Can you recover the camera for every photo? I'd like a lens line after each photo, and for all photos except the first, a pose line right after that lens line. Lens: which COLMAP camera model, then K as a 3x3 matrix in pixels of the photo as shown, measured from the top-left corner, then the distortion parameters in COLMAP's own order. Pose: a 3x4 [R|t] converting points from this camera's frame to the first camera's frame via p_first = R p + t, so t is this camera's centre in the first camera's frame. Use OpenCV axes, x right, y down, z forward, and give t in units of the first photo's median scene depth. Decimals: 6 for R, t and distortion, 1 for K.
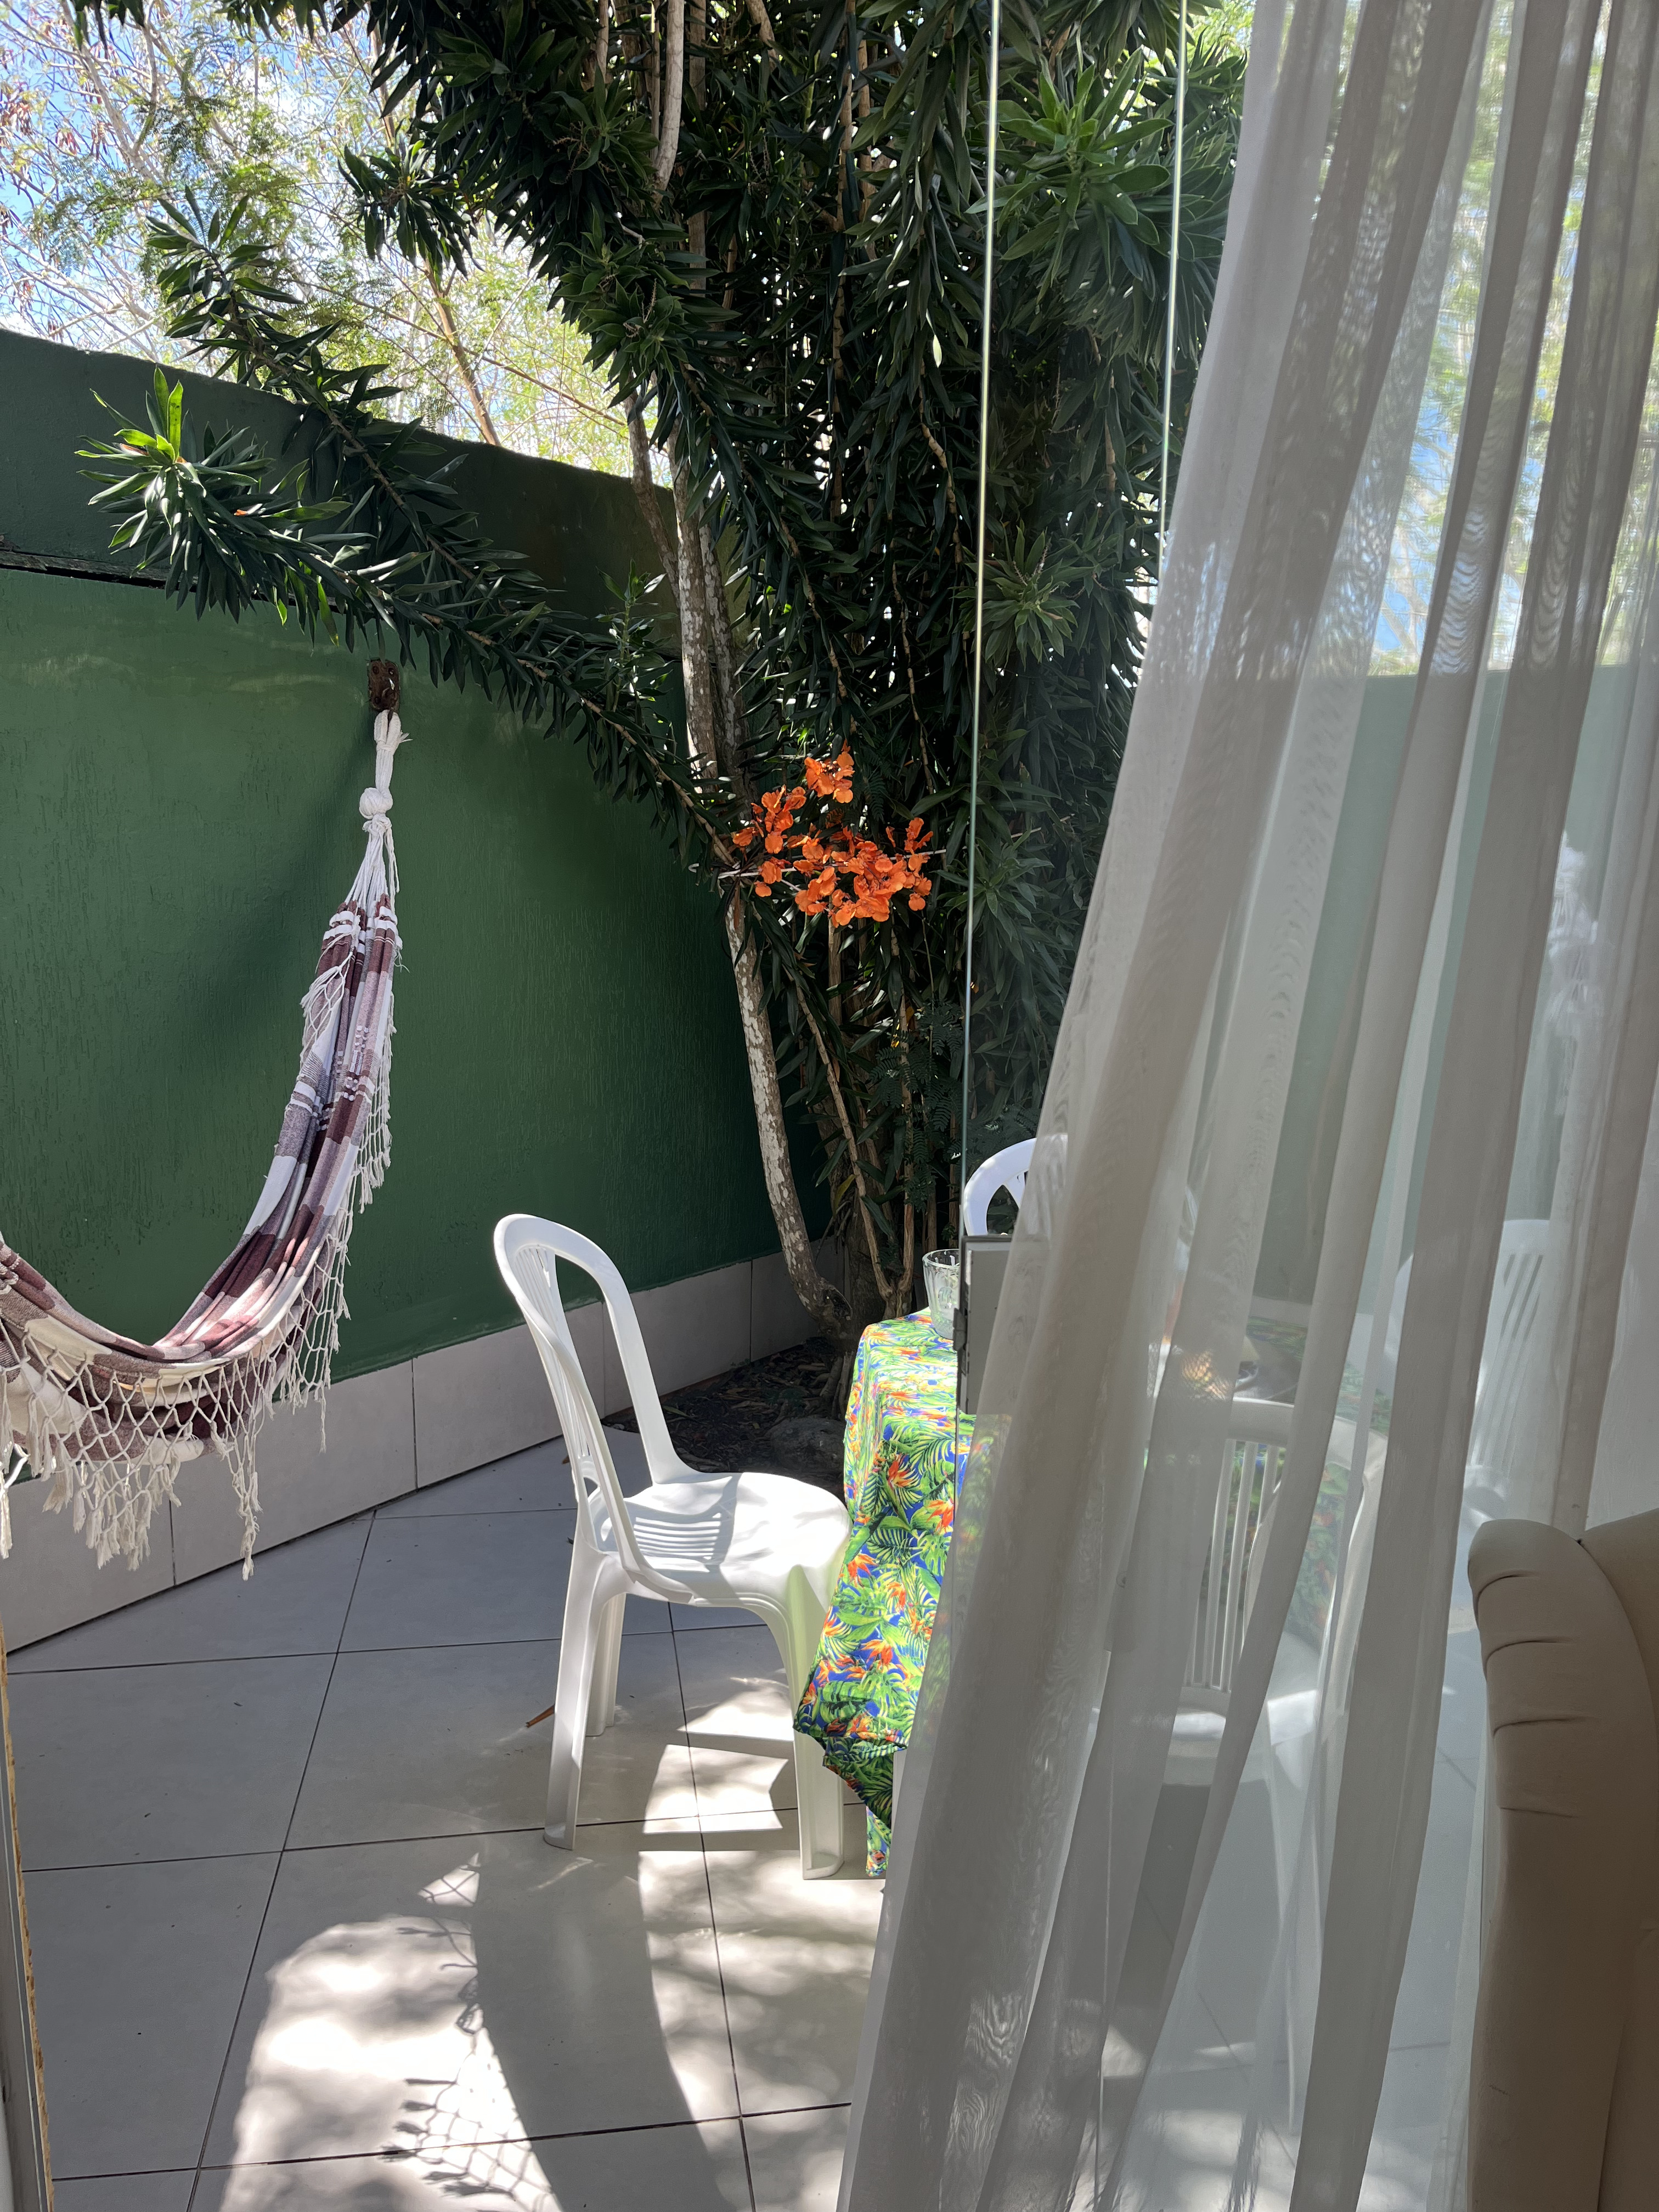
lens RADIAL K [[1708.3, 0, 767.0], [0, 1708.3, 1128.9], [0, 0, 1]] dist [0.060127, -0.066621]
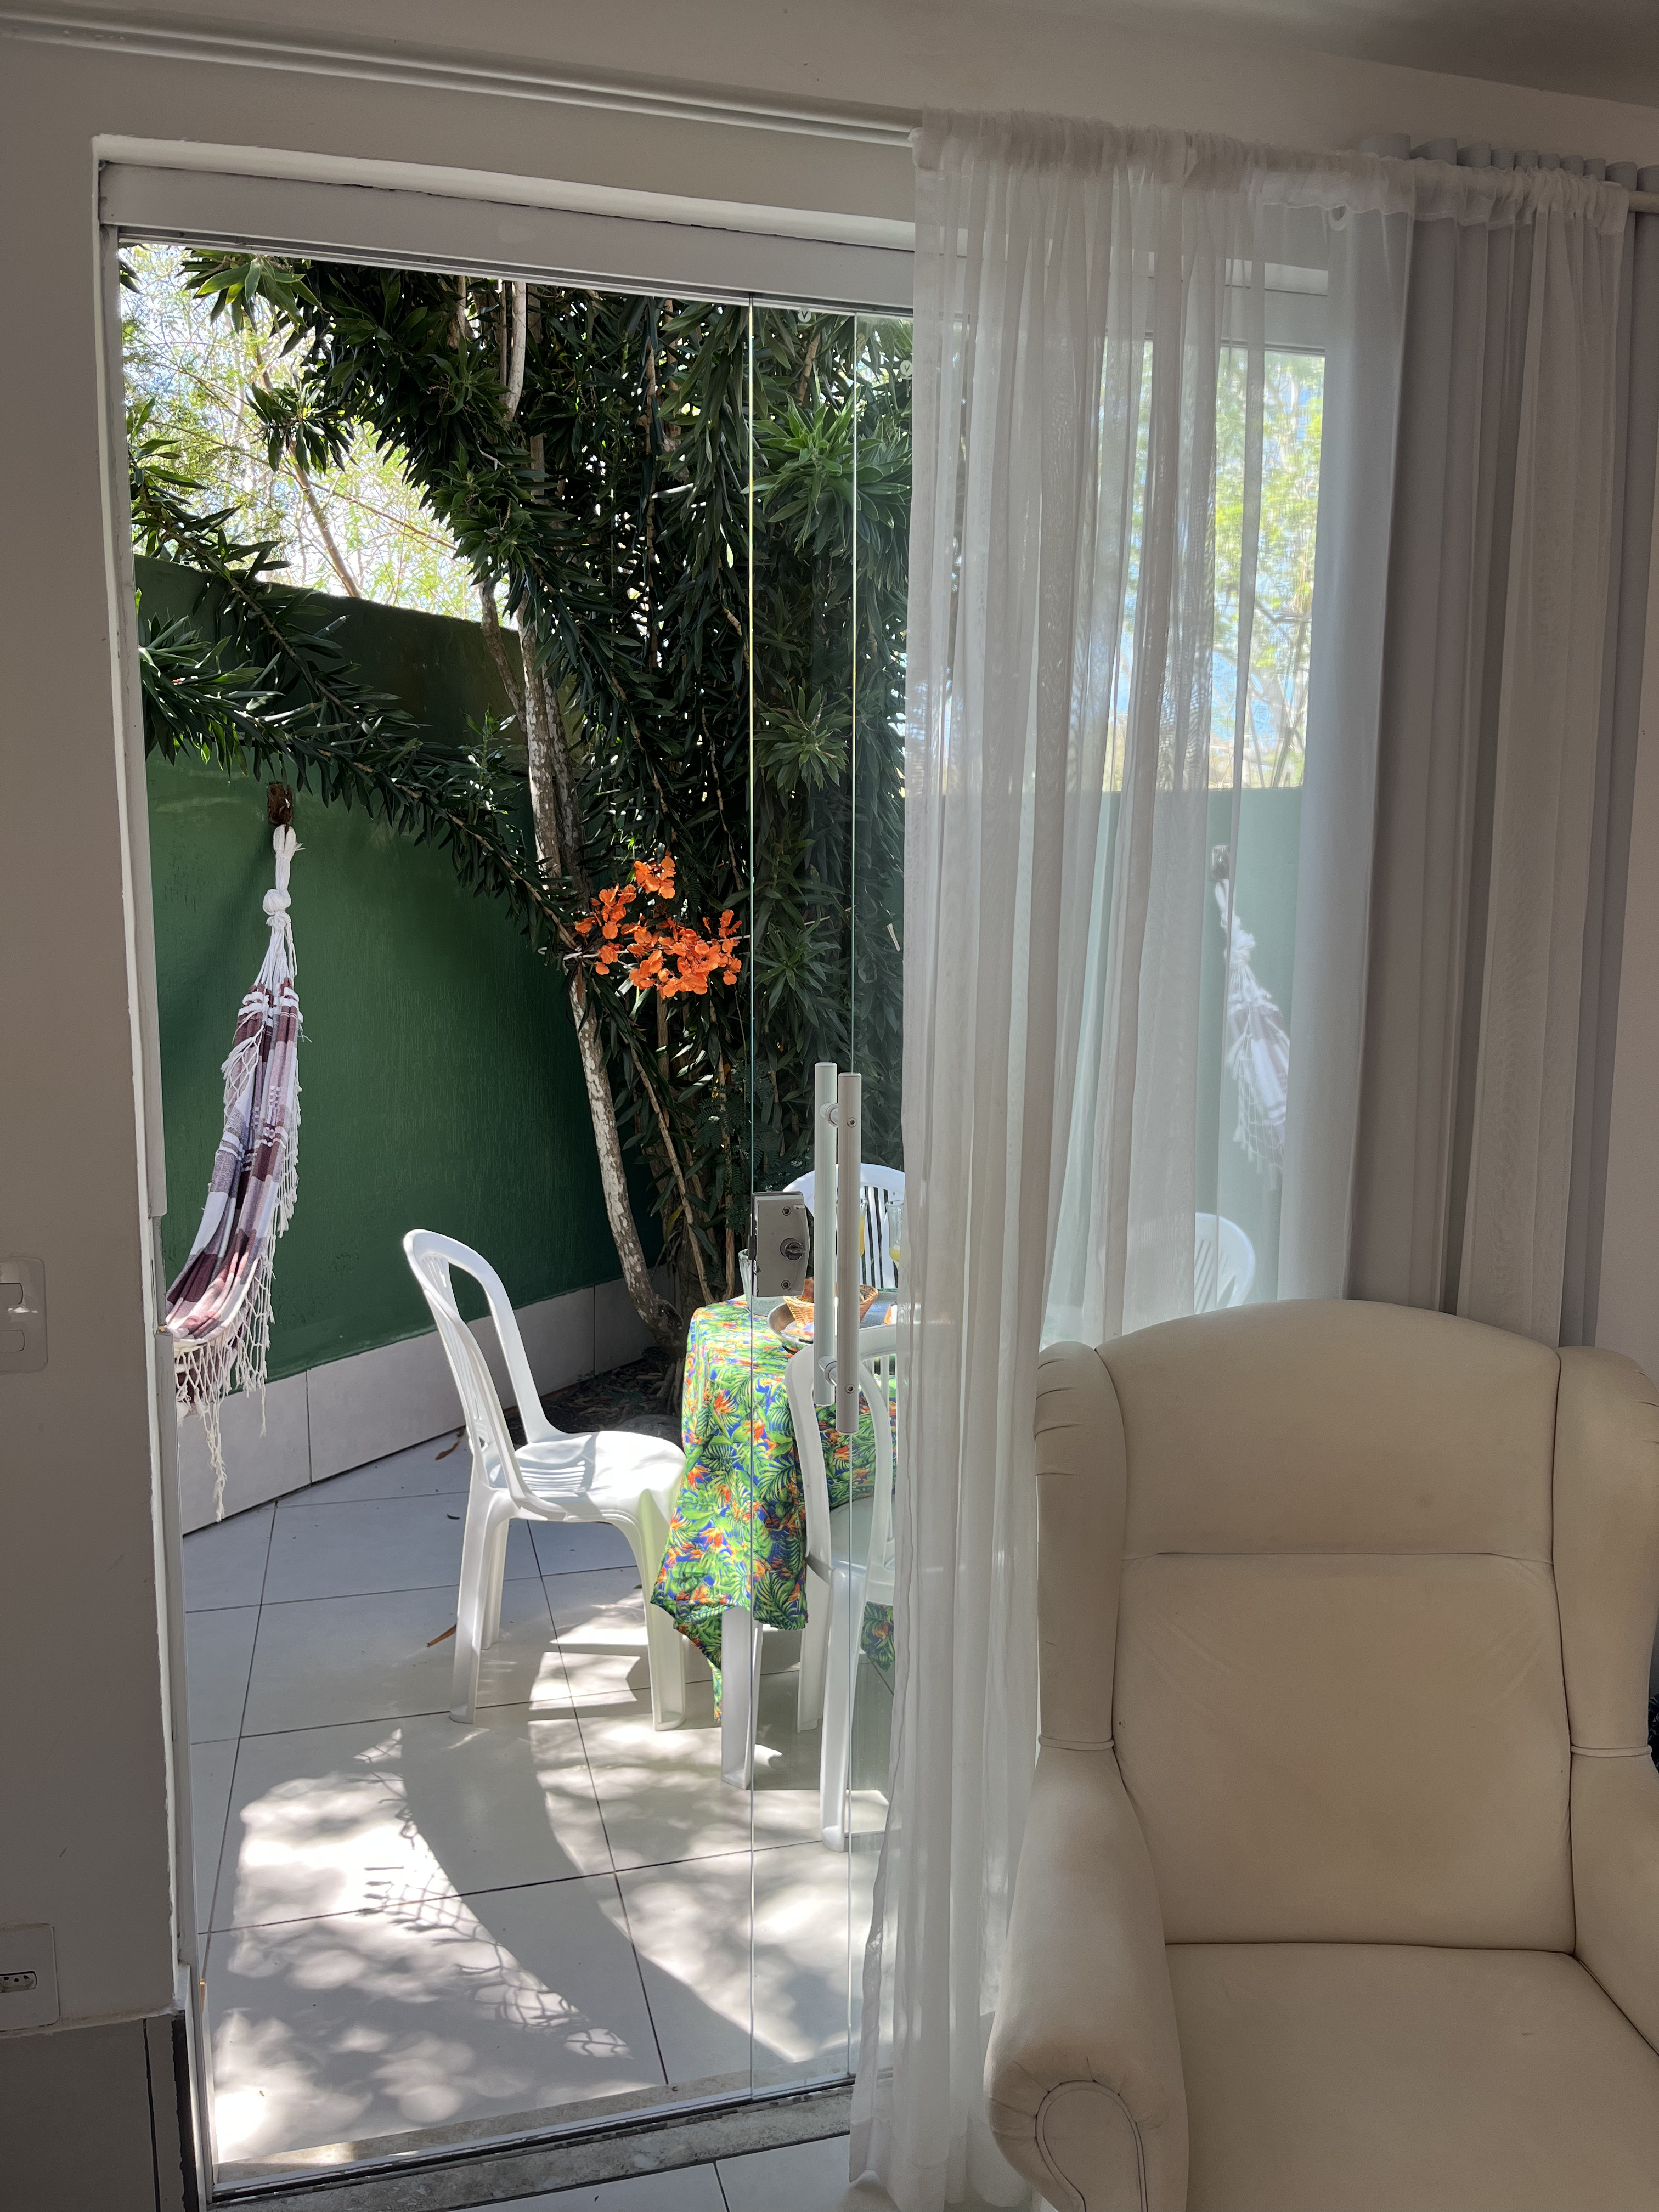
lens RADIAL K [[1708.3, 0, 843.0], [0, 1708.3, 1112.0], [0, 0, 1]] dist [0.060127, -0.066621]
pose [[0.988886, -0.020020, 0.147324, -0.015728], [0.026463, 0.998771, -0.041902, 0.018435], [-0.146304, 0.045335, 0.988200, -0.242452]]
